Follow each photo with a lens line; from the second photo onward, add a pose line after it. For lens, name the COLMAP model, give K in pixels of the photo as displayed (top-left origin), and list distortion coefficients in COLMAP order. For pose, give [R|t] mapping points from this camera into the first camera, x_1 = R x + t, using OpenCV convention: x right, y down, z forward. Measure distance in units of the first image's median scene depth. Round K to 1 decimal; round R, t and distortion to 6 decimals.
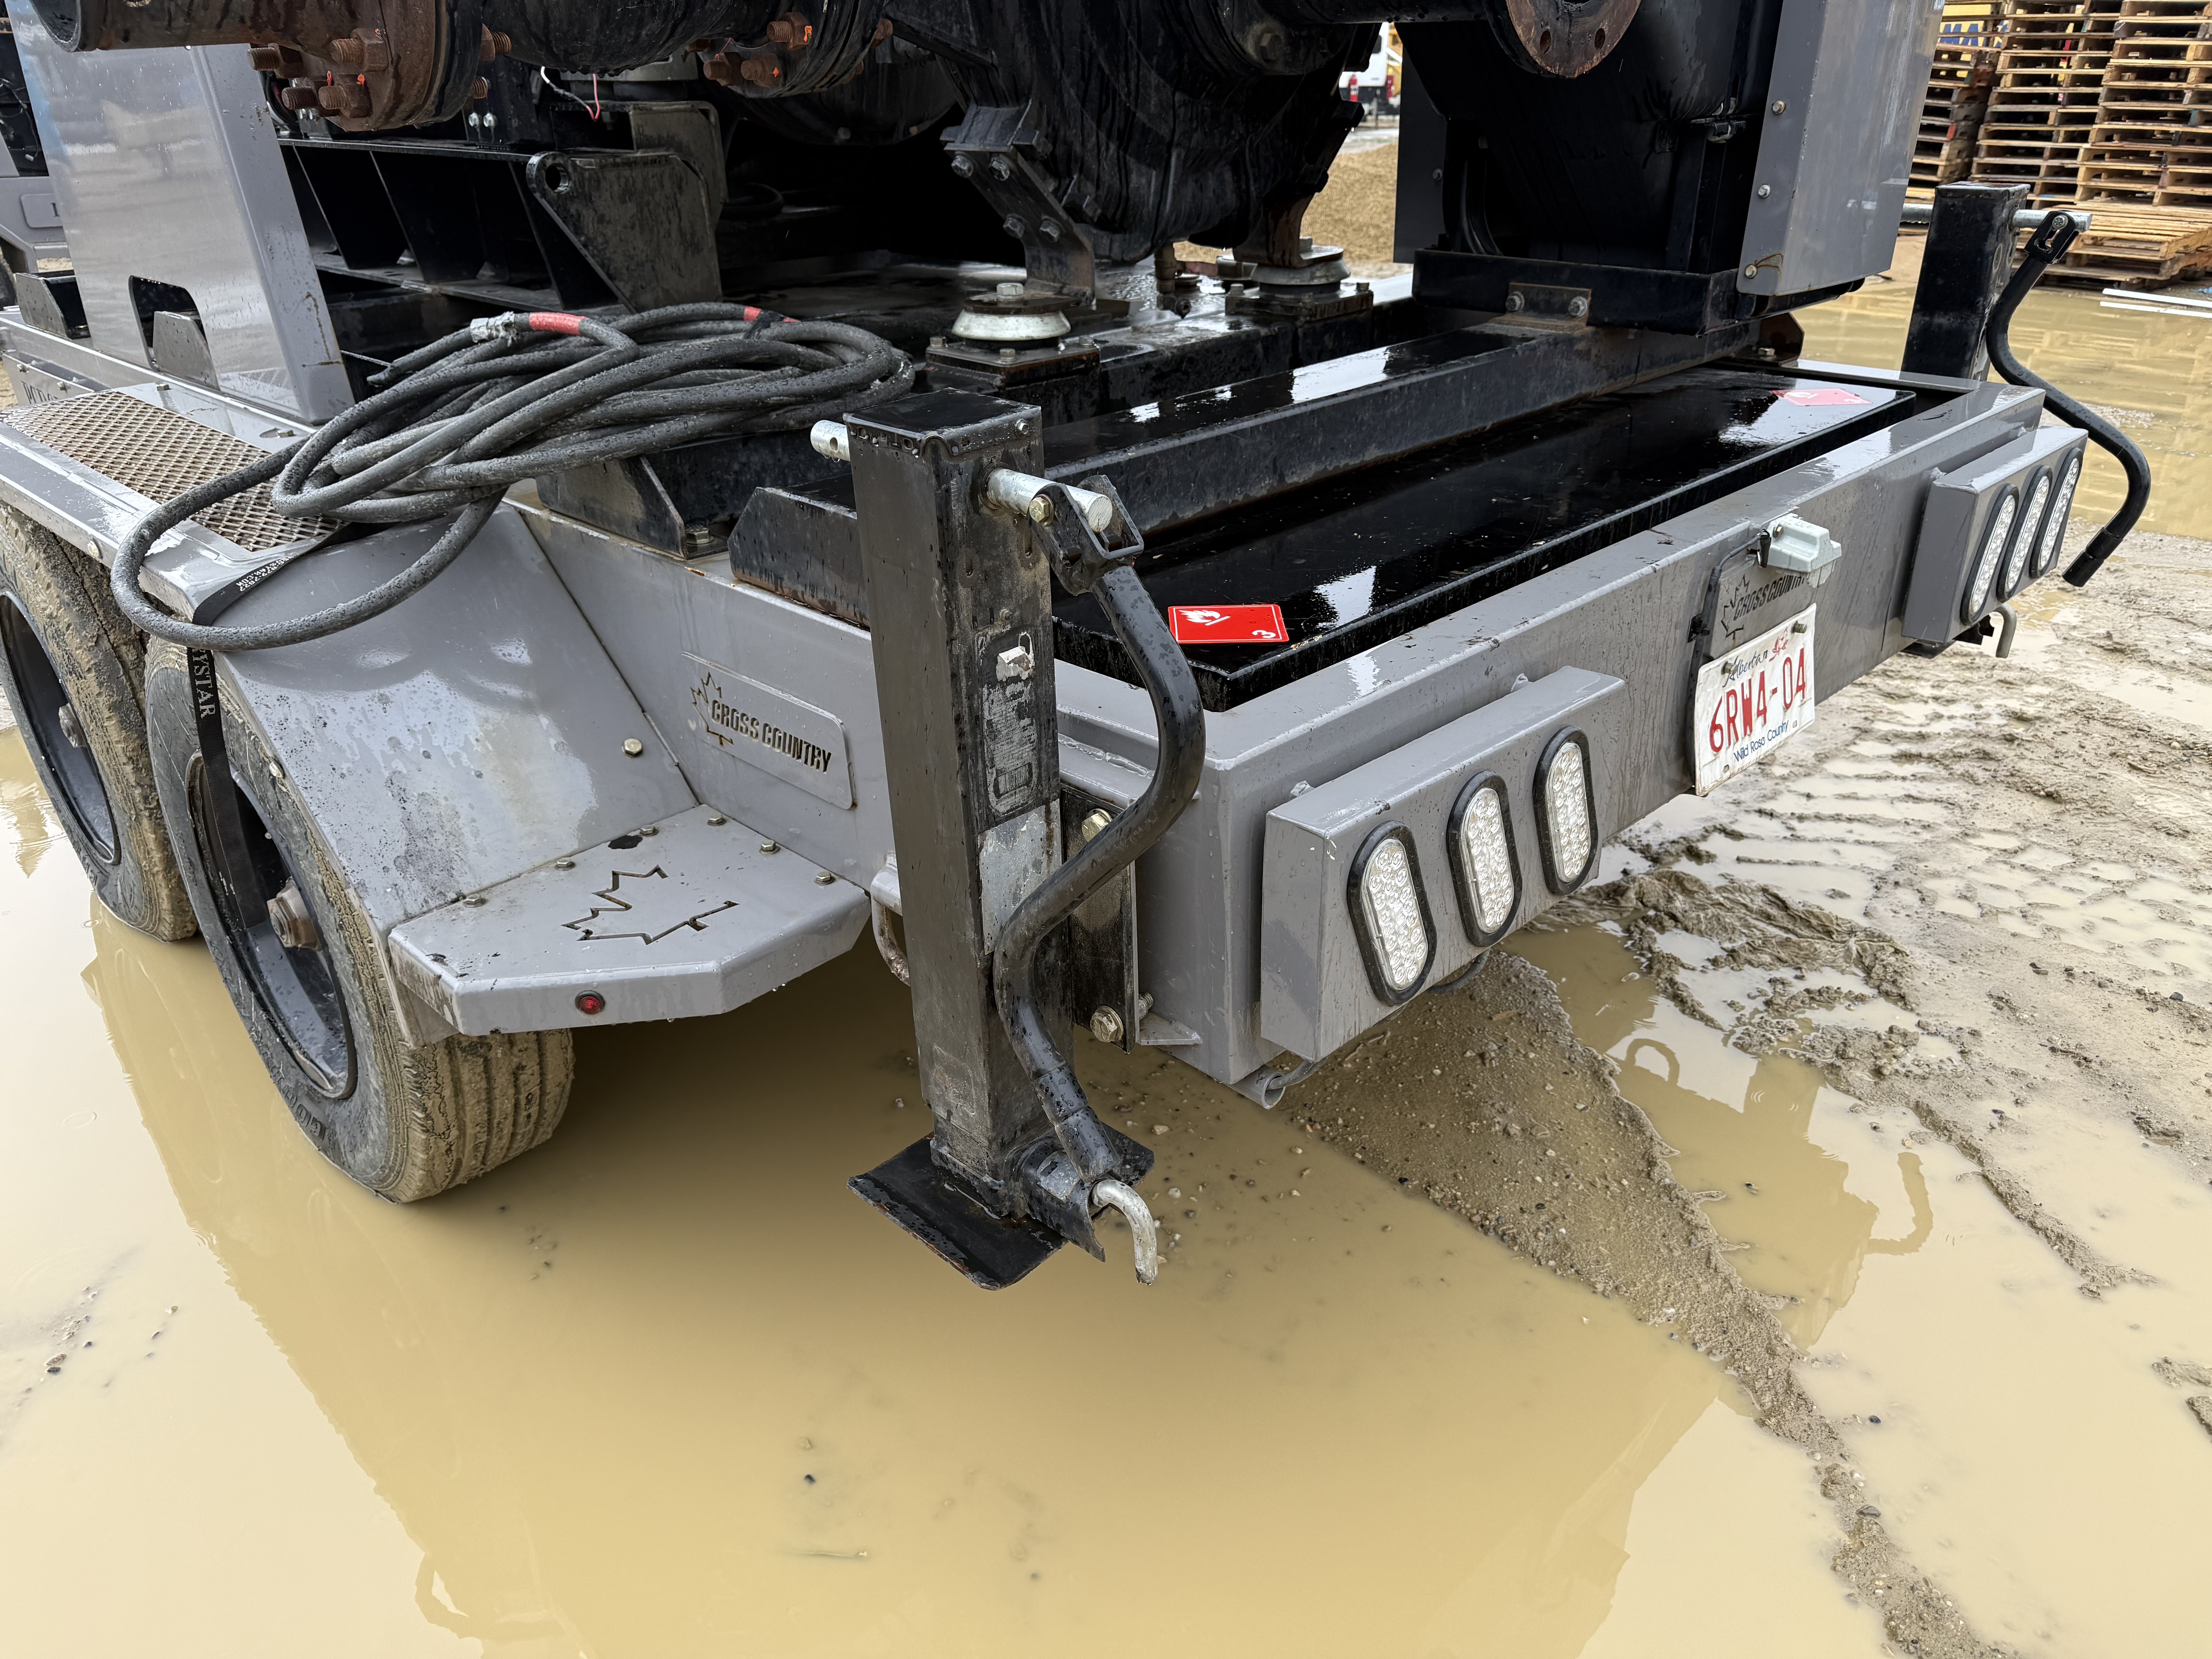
lens RADIAL K [[1570.2, 0, 1103.1], [0, 1570.2, 840.0], [0, 0, 1]] dist [0.017444, -0.023420]
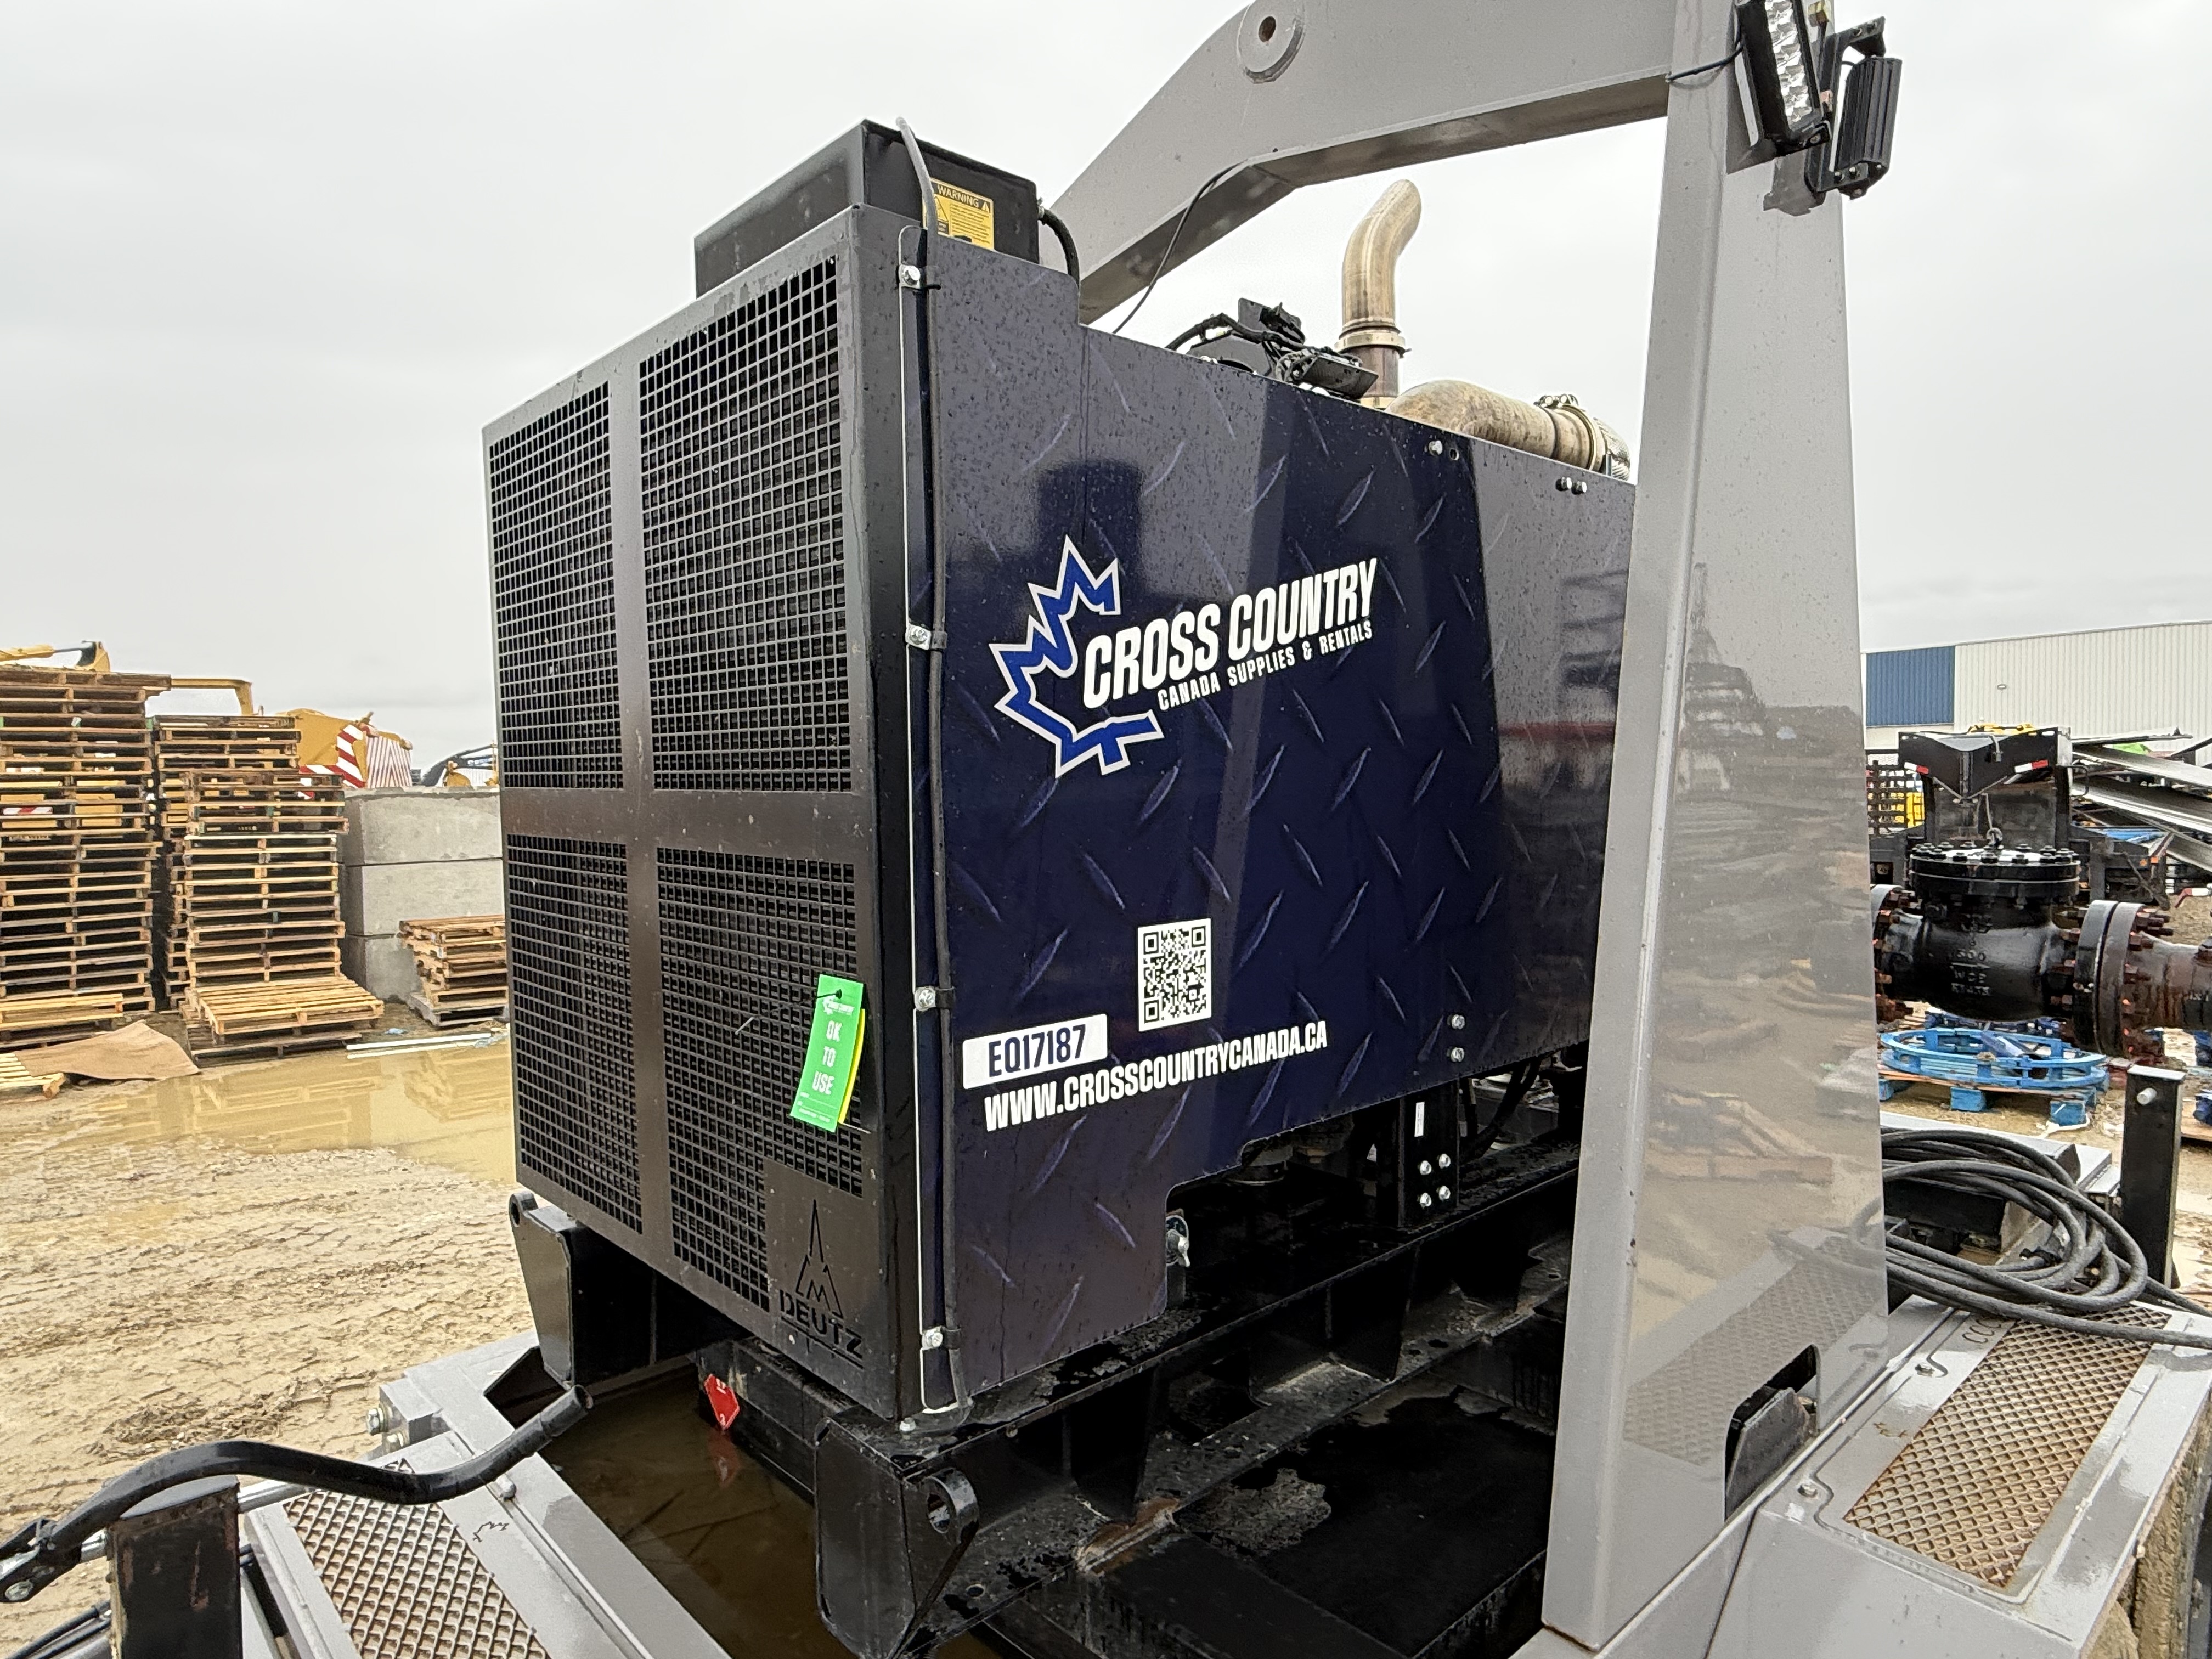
lens RADIAL K [[1327.5, 0, 1117.9], [0, 1327.5, 820.6], [0, 0, 1]] dist [-0.042190, 0.030658]
pose [[0.026670, -0.018479, 0.999473, -1.586467], [0.462557, 0.886580, 0.004049, -0.915498], [-0.886188, 0.462205, 0.032193, 1.340431]]
